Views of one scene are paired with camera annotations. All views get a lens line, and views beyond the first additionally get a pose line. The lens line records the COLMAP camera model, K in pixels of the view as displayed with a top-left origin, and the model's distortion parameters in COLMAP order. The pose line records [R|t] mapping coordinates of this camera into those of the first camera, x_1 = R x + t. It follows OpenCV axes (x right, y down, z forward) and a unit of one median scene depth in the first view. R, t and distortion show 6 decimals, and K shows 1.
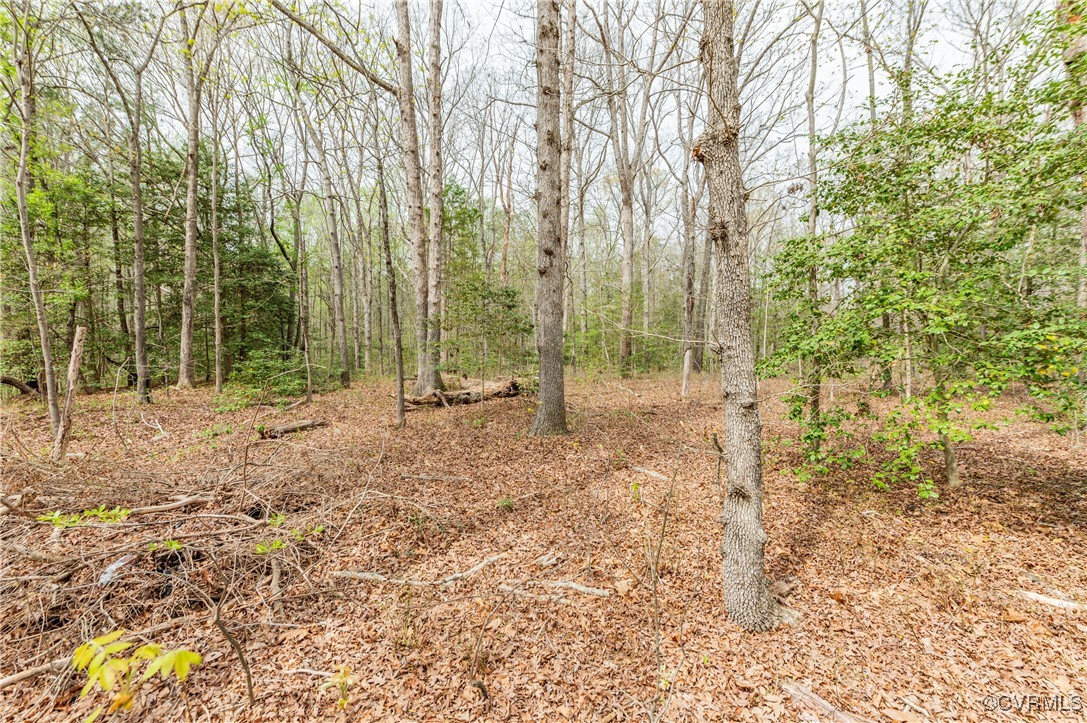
lens RADIAL K [[483.2, 0, 542.4], [0, 483.2, 352.2], [0, 0, 1]] dist [0.001112, -0.001050]
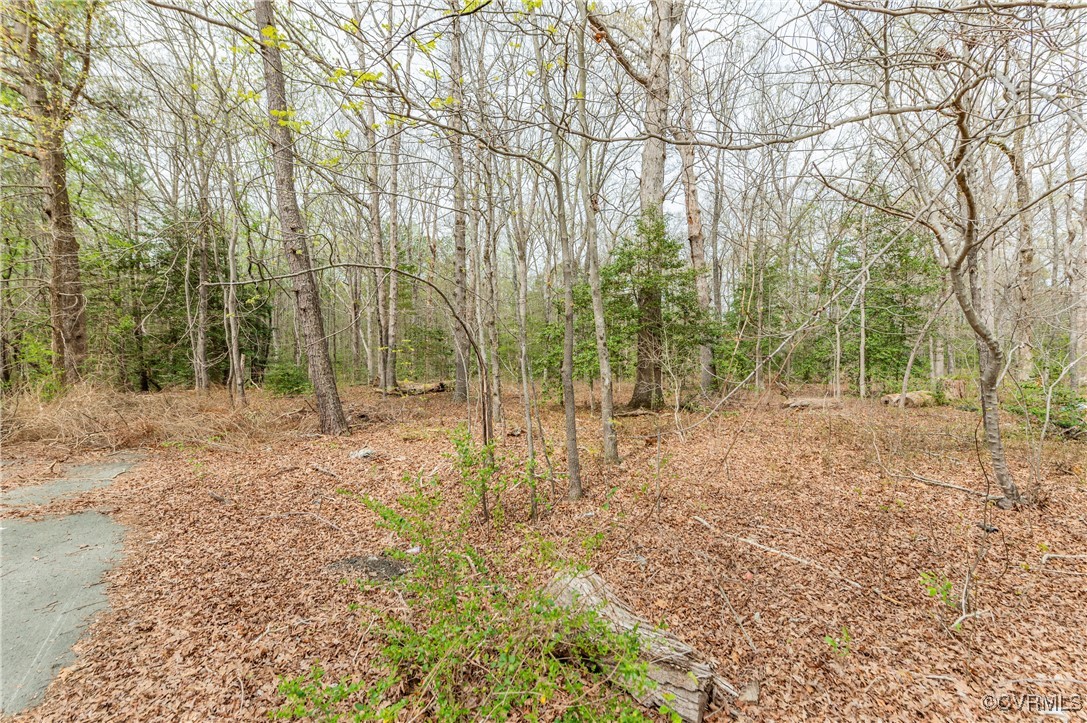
lens RADIAL K [[483.2, 0, 541.6], [0, 483.2, 361.8], [0, 0, 1]] dist [0.001112, -0.001050]
pose [[0.987363, -0.000472, 0.158477, 0.017135], [0.001503, 0.999978, -0.006384, -0.000119], [-0.158471, 0.006541, 0.987342, -0.711121]]
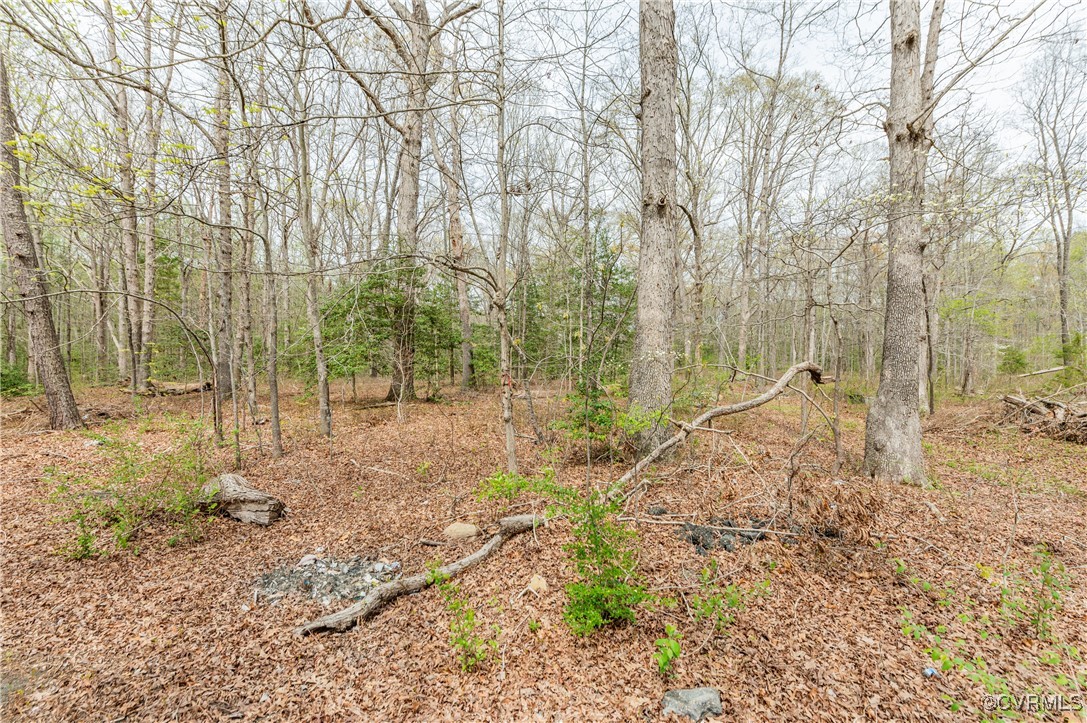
lens RADIAL K [[483.2, 0, 540.8], [0, 483.2, 357.2], [0, 0, 1]] dist [0.001112, -0.001050]
pose [[0.864045, 0.008055, 0.503351, 0.092000], [-0.001631, 0.999912, -0.013201, -0.004087], [-0.503413, 0.010585, 0.863981, -1.004686]]
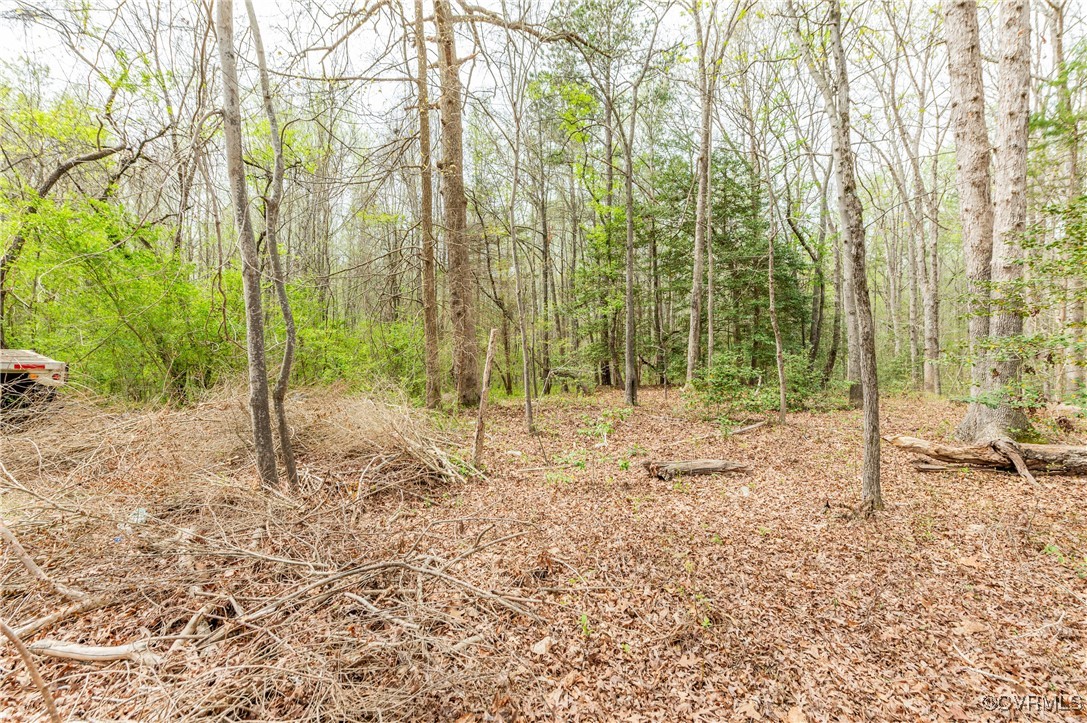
lens RADIAL K [[483.2, 0, 545.6], [0, 483.2, 350.9], [0, 0, 1]] dist [0.001112, -0.001050]
pose [[0.499444, 0.006037, -0.866325, -0.019927], [-0.014096, 0.999900, -0.001159, -0.003530], [0.866232, 0.012791, 0.499479, 0.309046]]
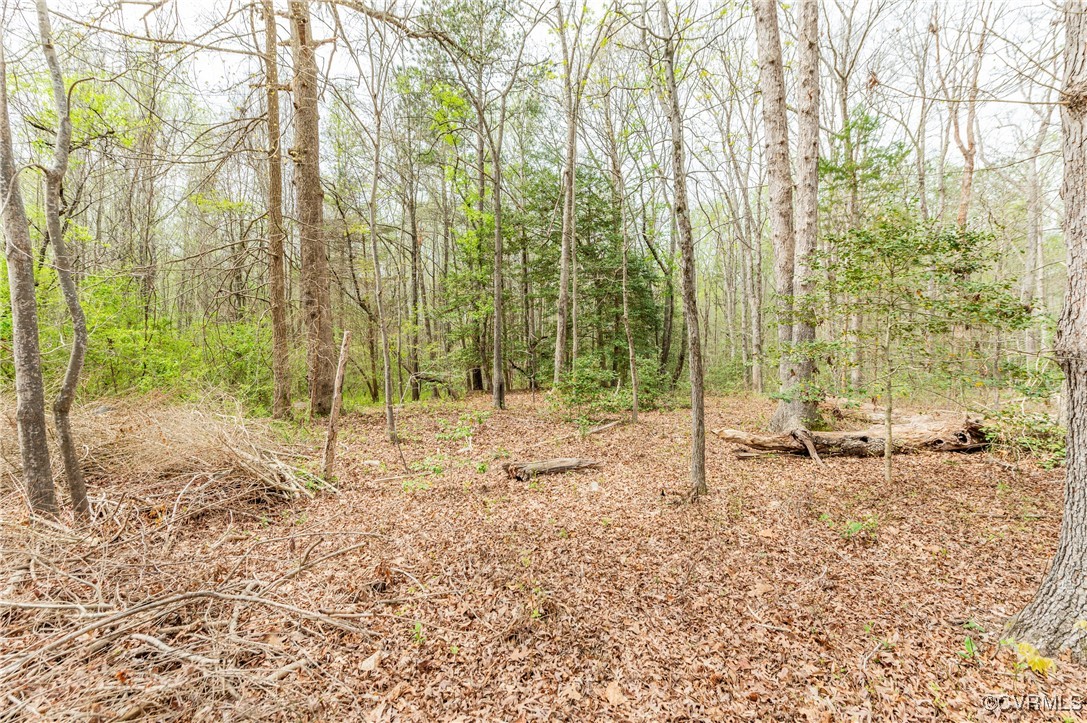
lens RADIAL K [[483.2, 0, 541.7], [0, 483.2, 352.9], [0, 0, 1]] dist [0.001112, -0.001050]
pose [[0.697351, 0.001367, -0.716729, -0.011692], [-0.013676, 0.999841, -0.011400, -0.002100], [0.716599, 0.017752, 0.697259, 0.320615]]
